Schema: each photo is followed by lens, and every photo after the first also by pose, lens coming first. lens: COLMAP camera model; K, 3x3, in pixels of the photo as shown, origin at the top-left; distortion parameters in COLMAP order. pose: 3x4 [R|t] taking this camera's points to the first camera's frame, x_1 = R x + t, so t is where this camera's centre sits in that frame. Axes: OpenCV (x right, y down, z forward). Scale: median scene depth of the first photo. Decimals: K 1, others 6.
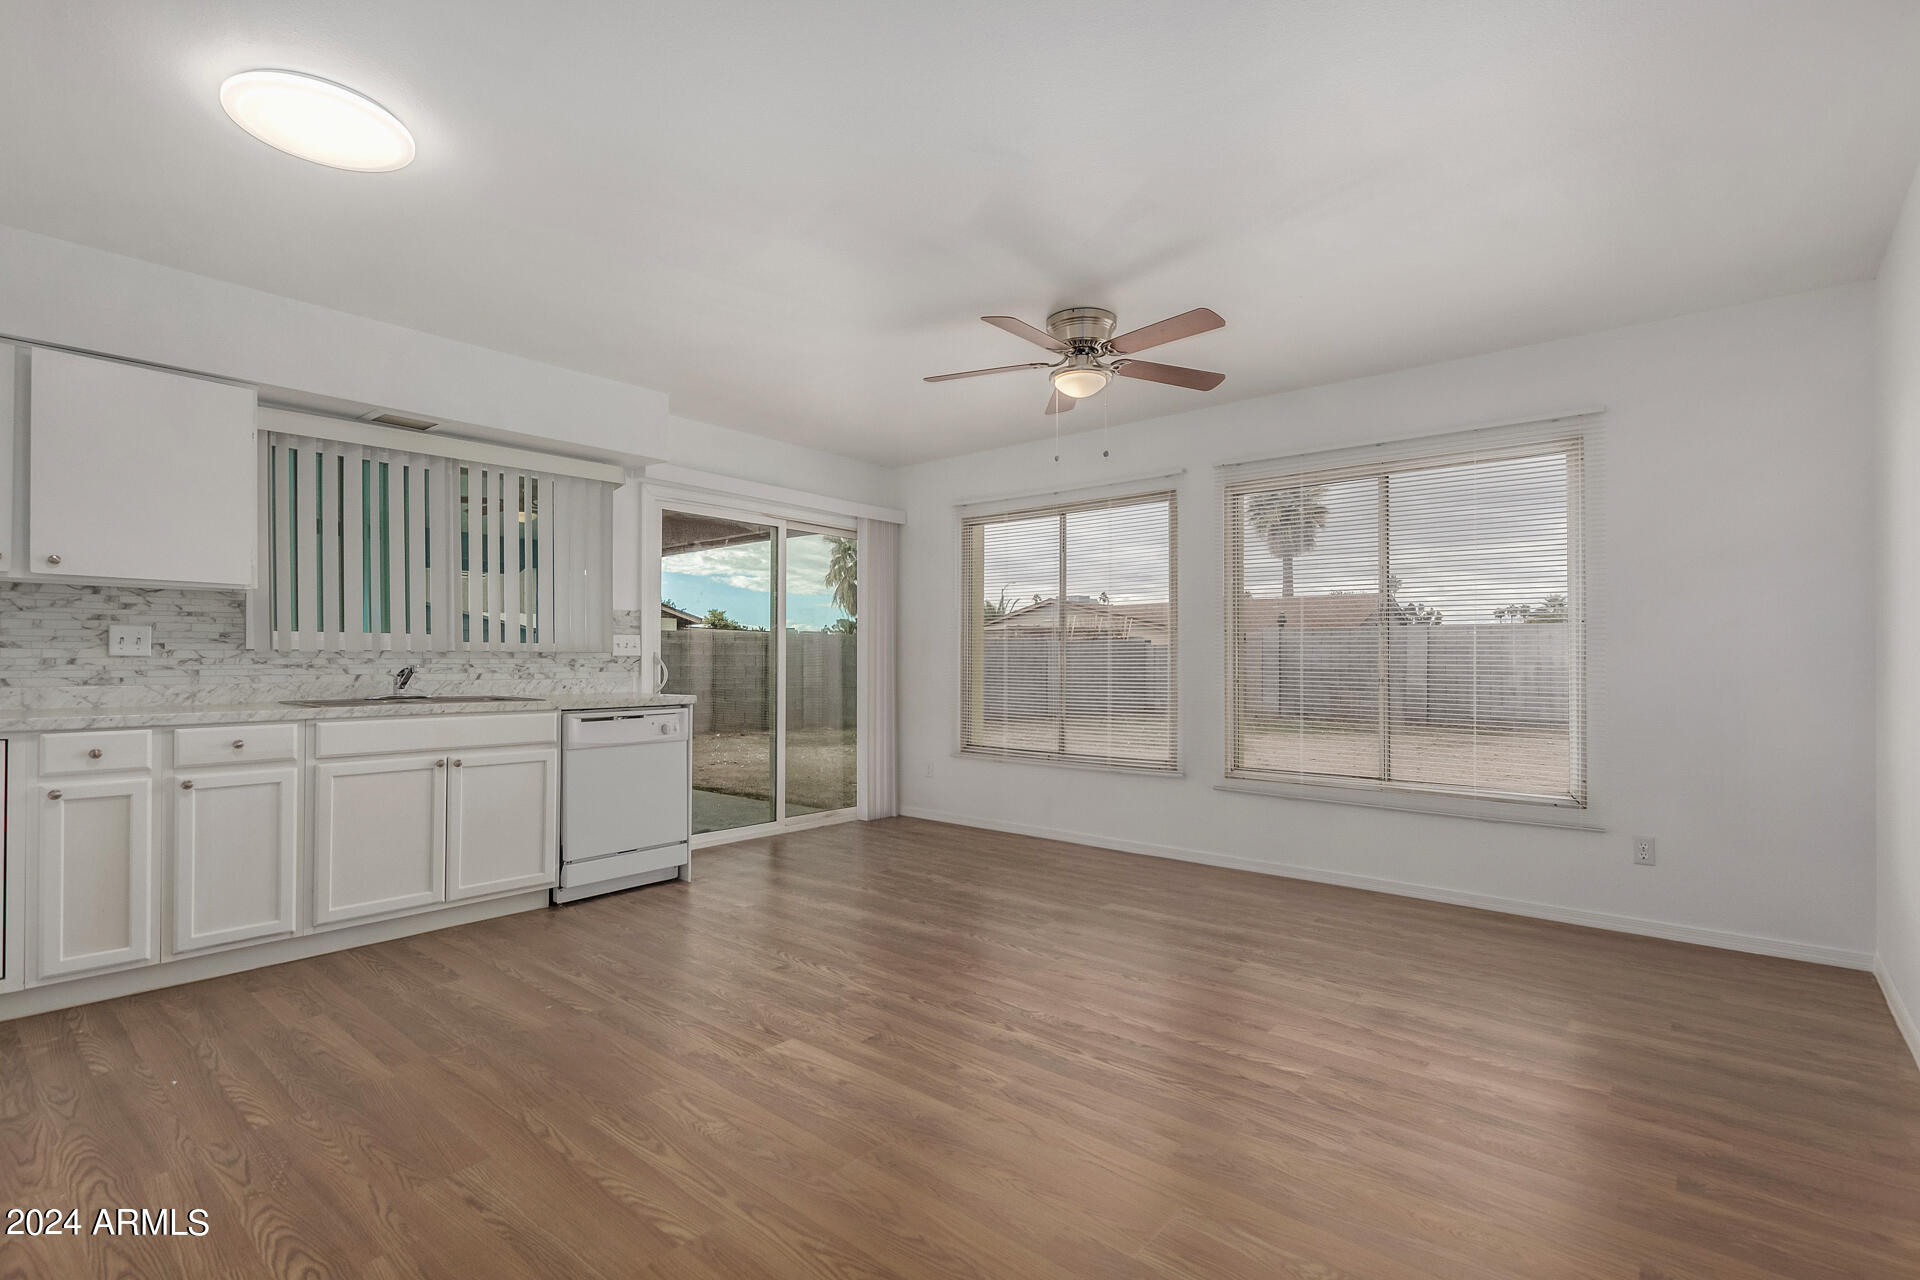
lens RADIAL K [[857.7, 0, 960.0], [0, 857.7, 640.0], [0, 0, 1]] dist [0.000416, -0.000046]
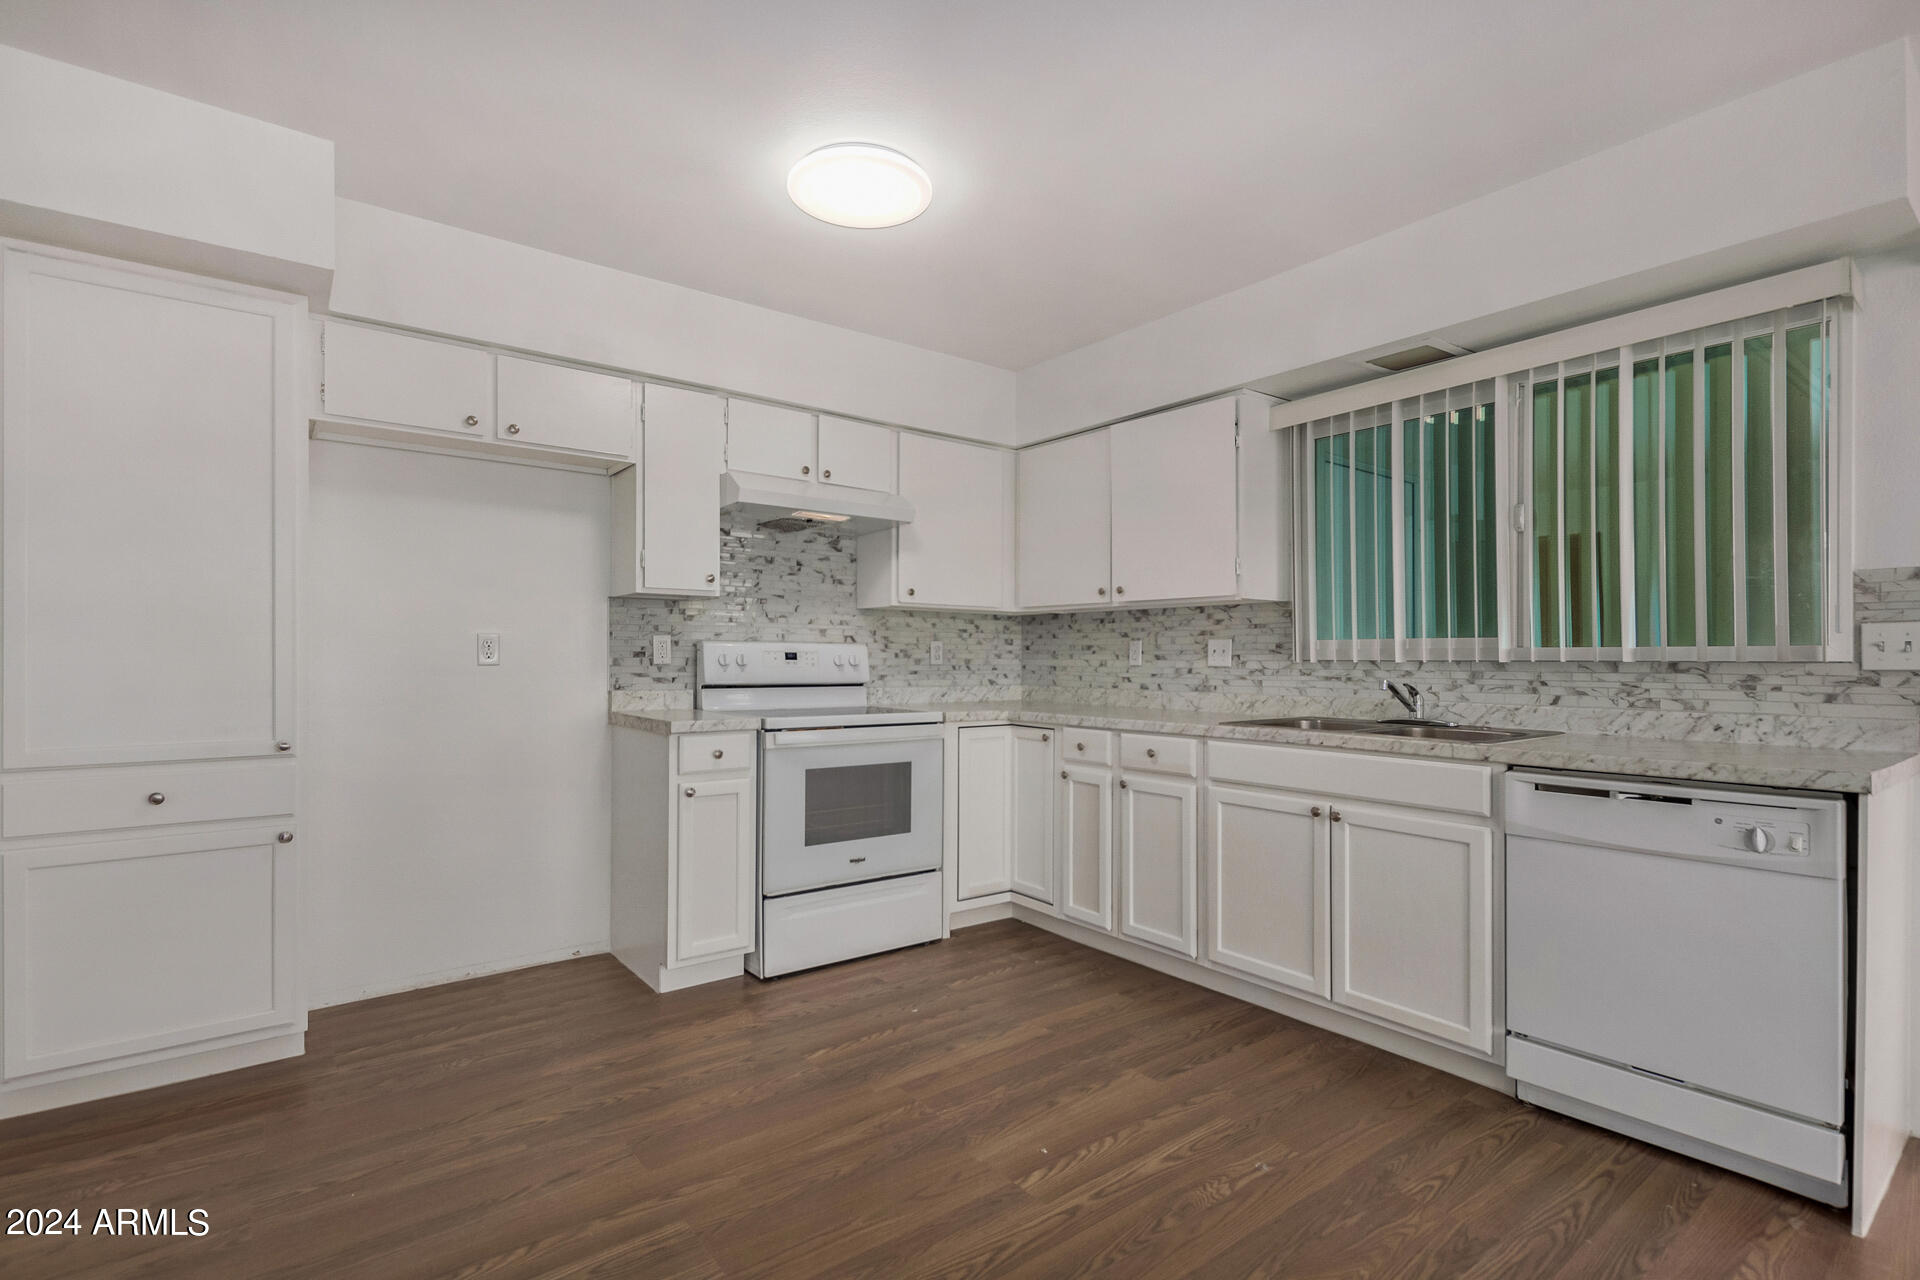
lens RADIAL K [[887.8, 0, 946.1], [0, 887.8, 655.8], [0, 0, 1]] dist [0.009881, 0.000074]
pose [[-0.196227, -0.004790, -0.980547, 0.226052], [0.019970, 0.999761, -0.008880, 0.007528], [0.980355, -0.021324, -0.196084, 0.852257]]
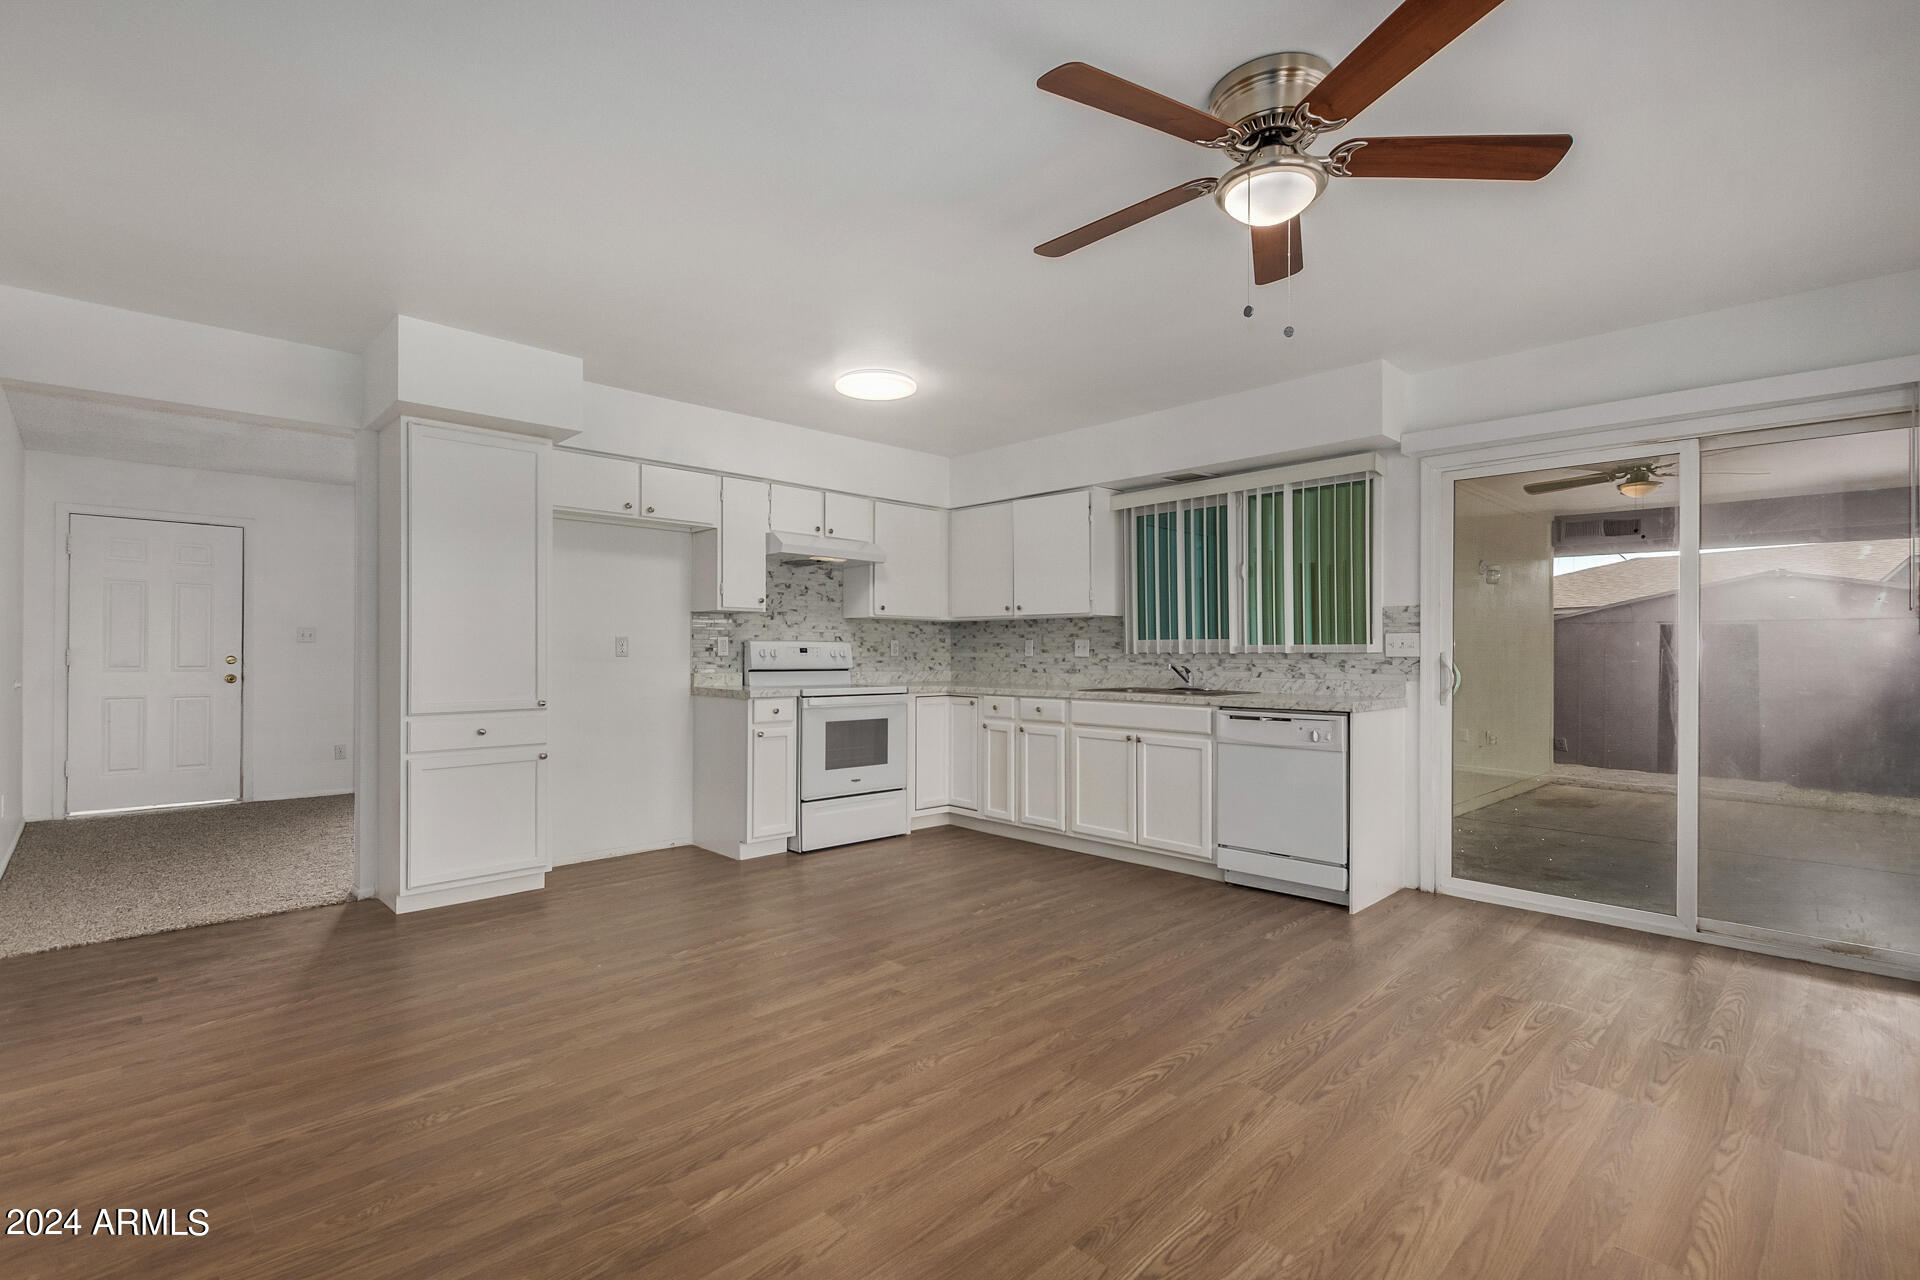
lens RADIAL K [[857.7, 0, 960.0], [0, 857.7, 640.0], [0, 0, 1]] dist [0.000416, -0.000046]
pose [[-0.067025, -0.016359, -0.997617, 0.756571], [0.021699, 0.999605, -0.017850, 0.009639], [0.997515, -0.022844, -0.066644, 0.844358]]
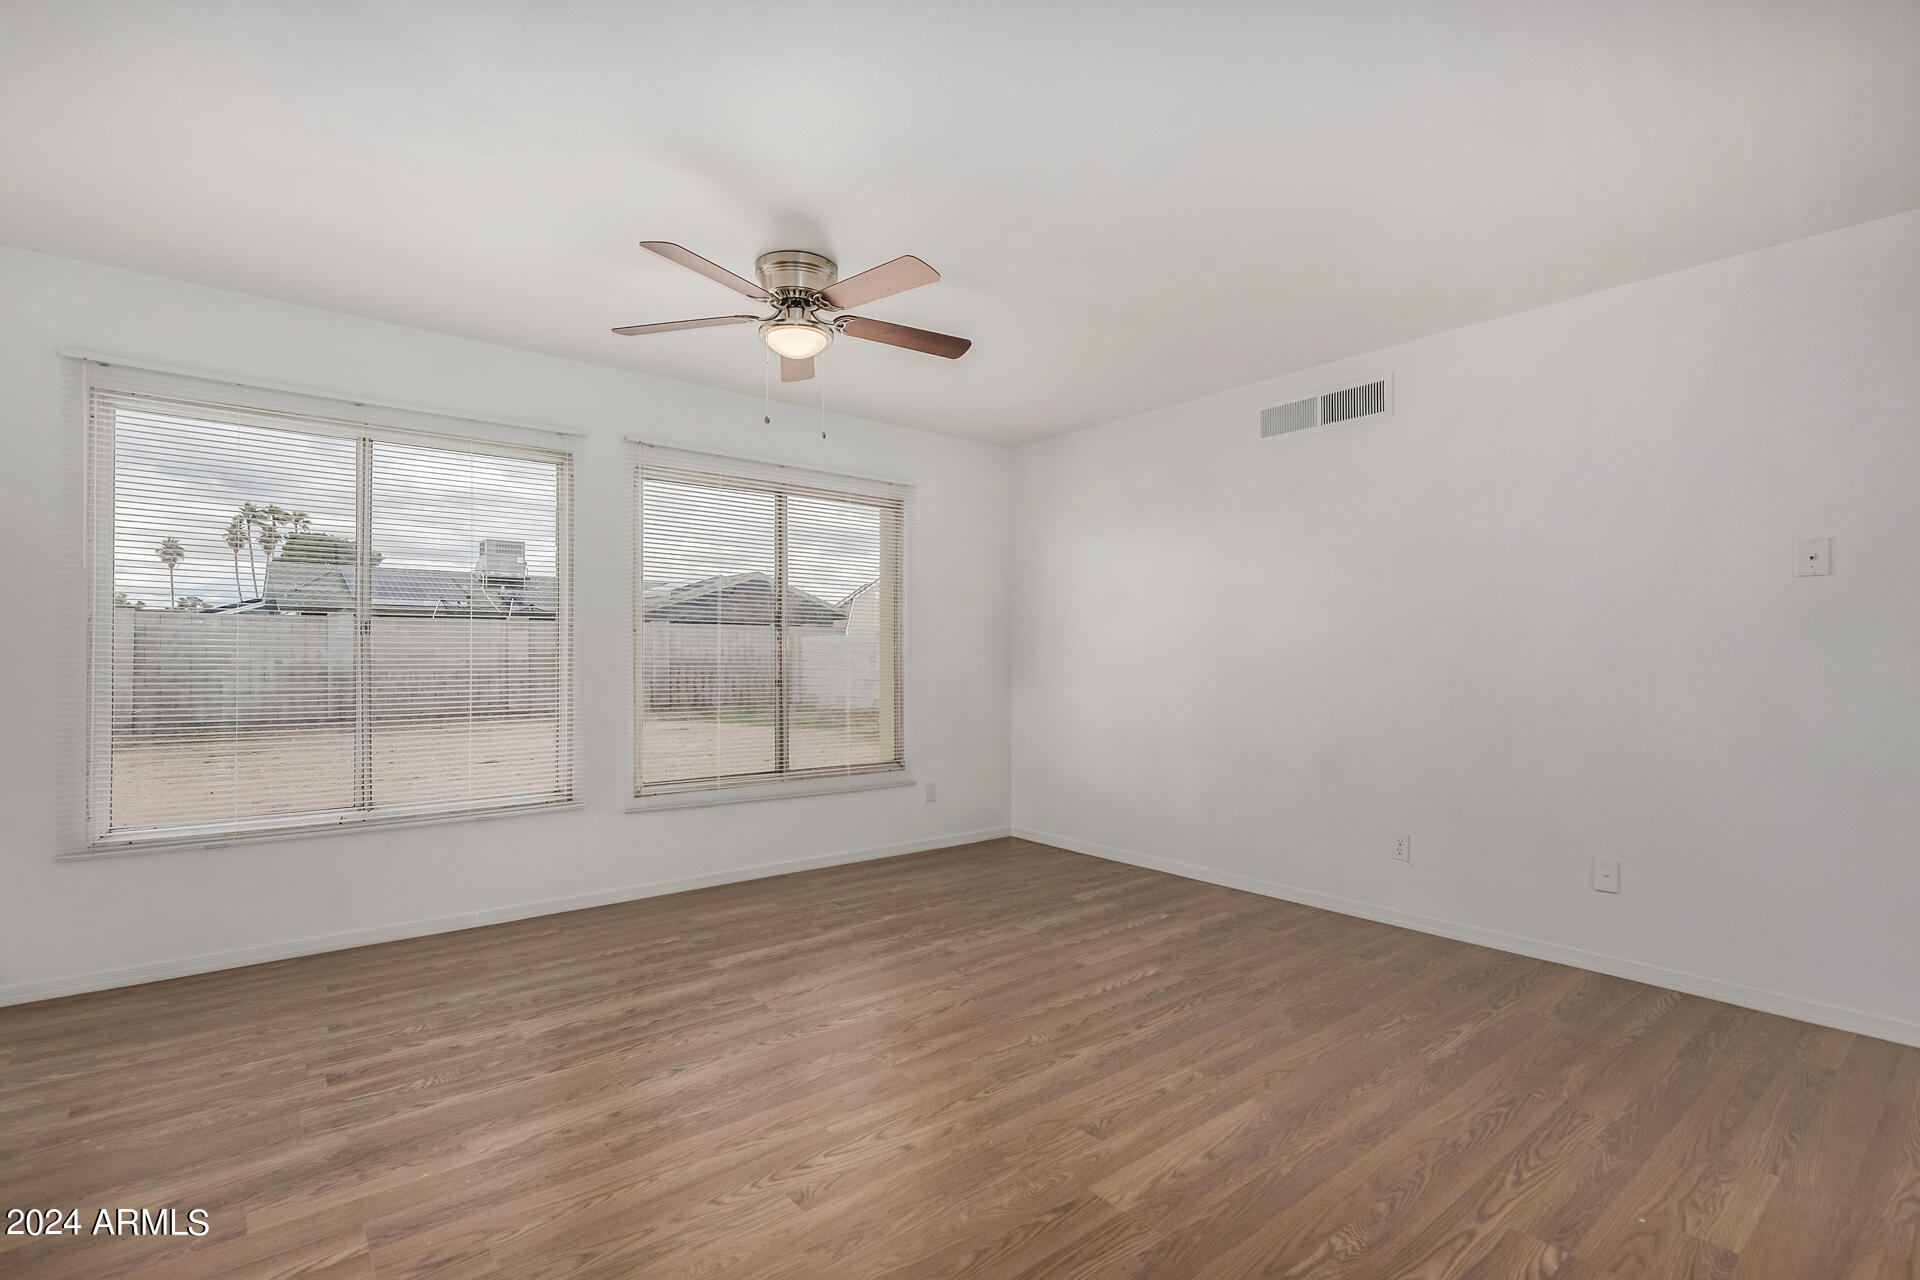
lens RADIAL K [[897.9, 0, 891.2], [0, 897.9, 657.6], [0, 0, 1]] dist [0.001131, -0.000016]
pose [[0.217420, -0.005228, 0.976064, -0.717494], [-0.024741, 0.999635, 0.010866, -0.001845], [-0.975765, -0.026512, 0.217211, 0.728944]]
